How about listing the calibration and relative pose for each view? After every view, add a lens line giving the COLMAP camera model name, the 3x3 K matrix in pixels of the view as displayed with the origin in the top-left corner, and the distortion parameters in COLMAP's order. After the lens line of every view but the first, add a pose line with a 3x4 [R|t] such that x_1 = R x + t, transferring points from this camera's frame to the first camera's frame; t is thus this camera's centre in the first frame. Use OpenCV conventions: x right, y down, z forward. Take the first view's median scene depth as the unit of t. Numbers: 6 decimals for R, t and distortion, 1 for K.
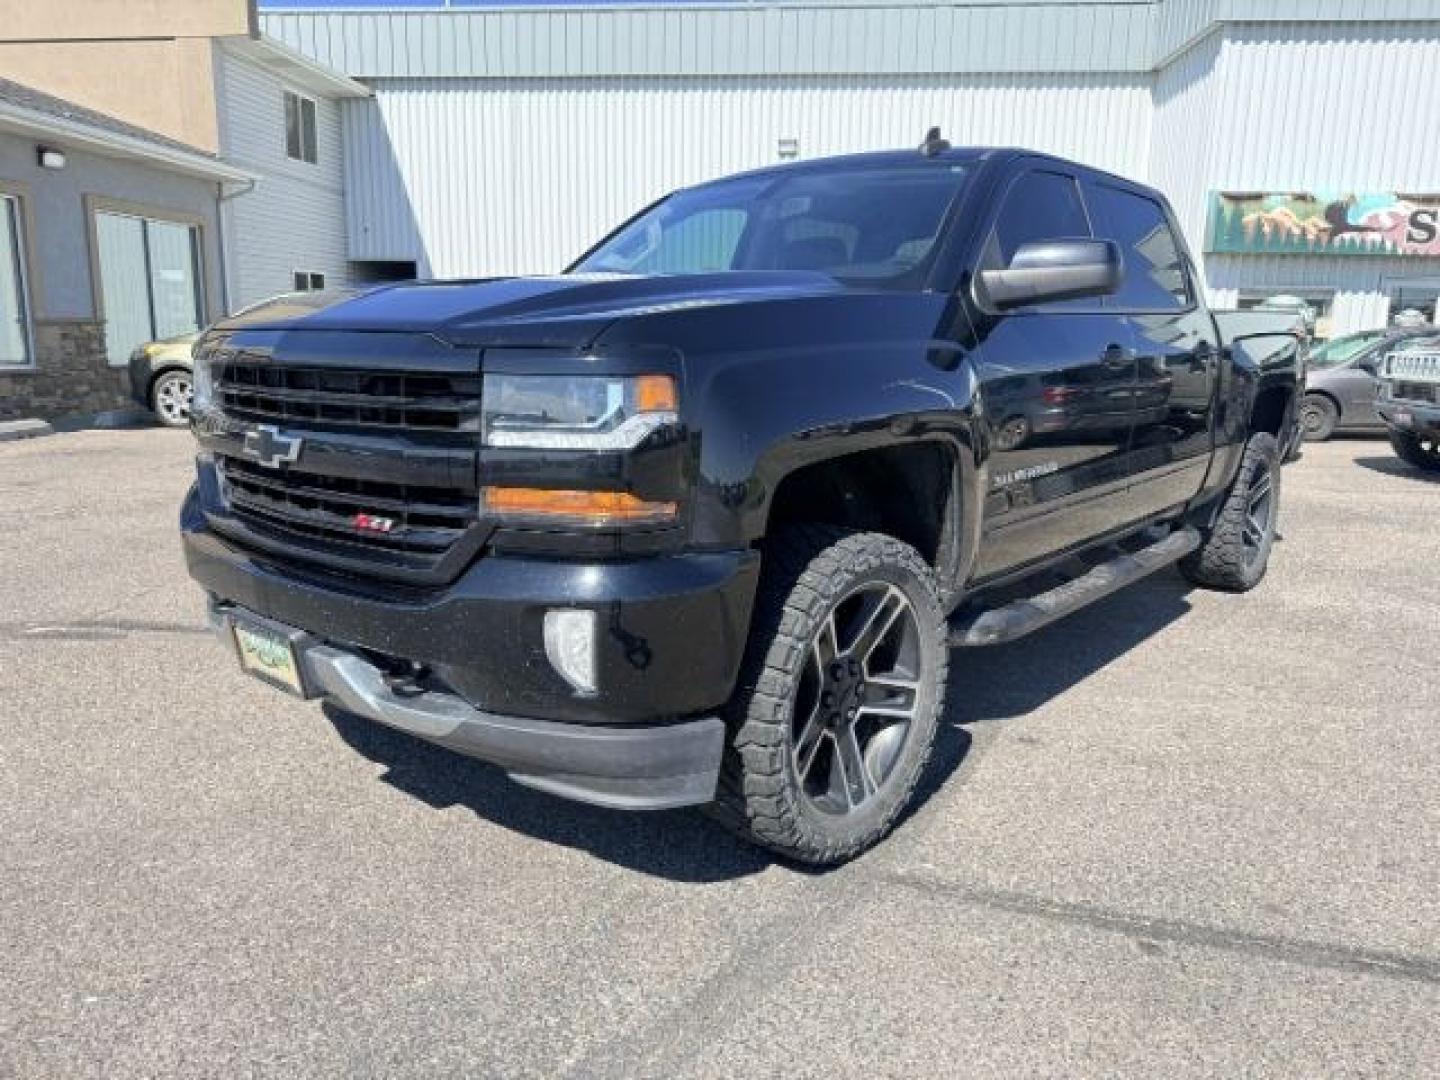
lens RADIAL K [[1014.0, 0, 720.0], [0, 1014.0, 540.0], [0, 0, 1]] dist [0.004424, -0.003174]
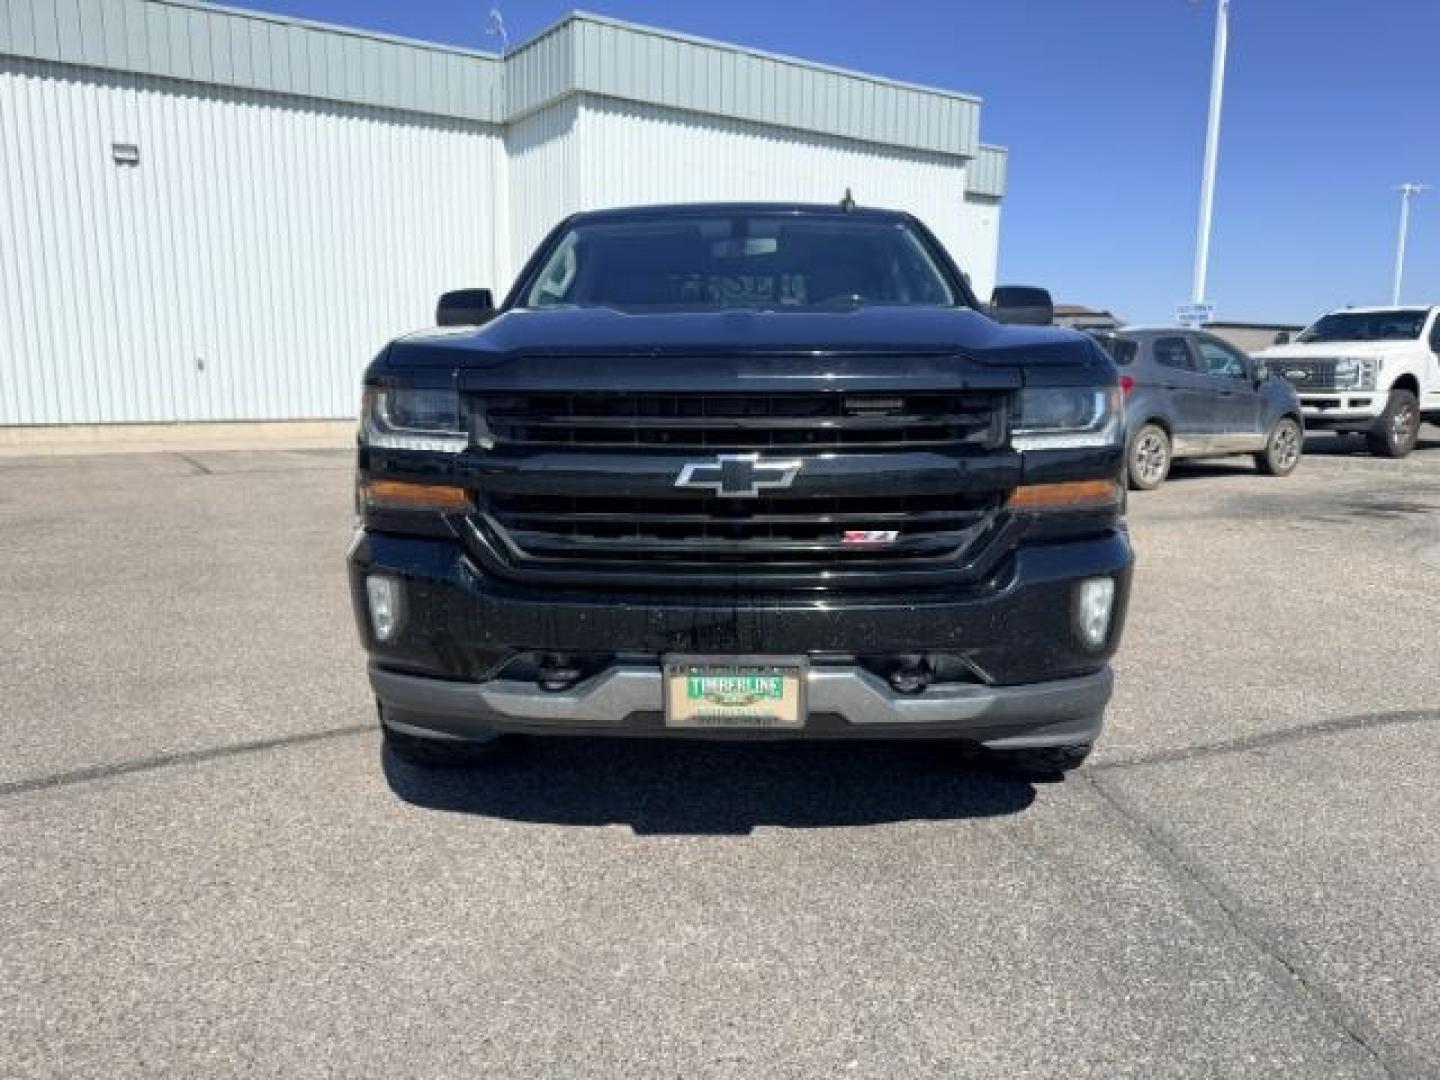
lens RADIAL K [[1014.0, 0, 720.0], [0, 1014.0, 540.0], [0, 0, 1]] dist [0.004424, -0.003174]
pose [[0.778059, -0.118136, 0.616983, -0.890141], [0.136363, 0.990501, 0.017692, -0.043154], [-0.613213, 0.070369, 0.786777, 0.217819]]
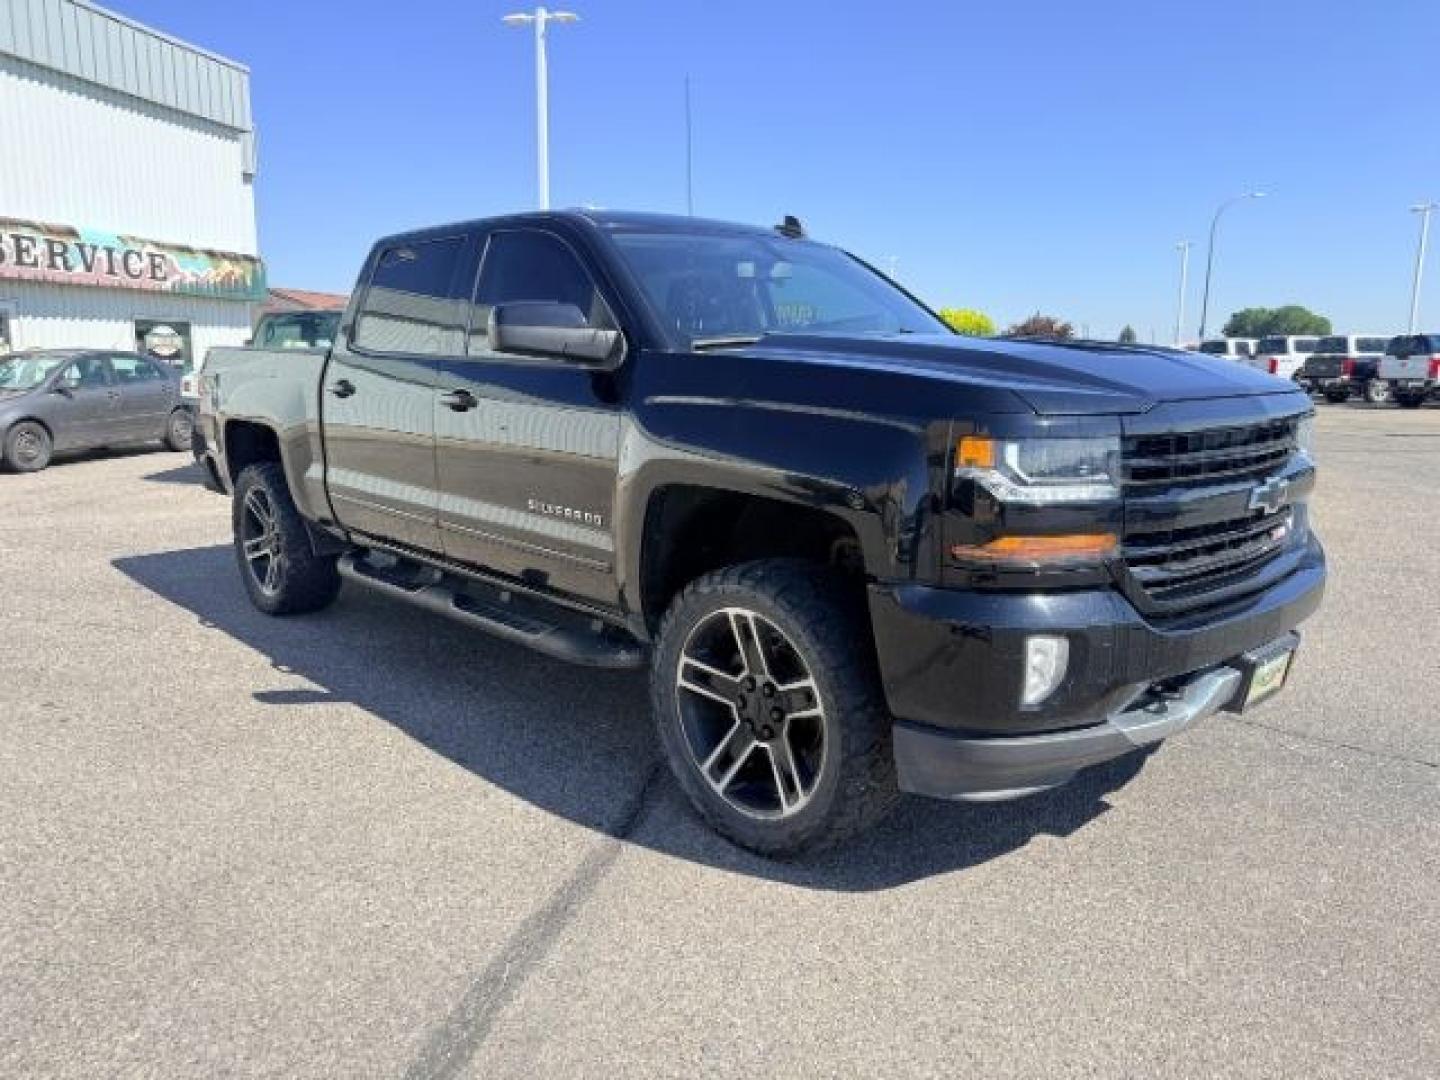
lens RADIAL K [[1014.0, 0, 720.0], [0, 1014.0, 540.0], [0, 0, 1]] dist [0.004424, -0.003174]
pose [[0.149346, -0.194433, 0.969480, -1.410233], [0.207291, 0.964845, 0.161571, -0.302656], [-0.966812, 0.176834, 0.184400, 1.179164]]
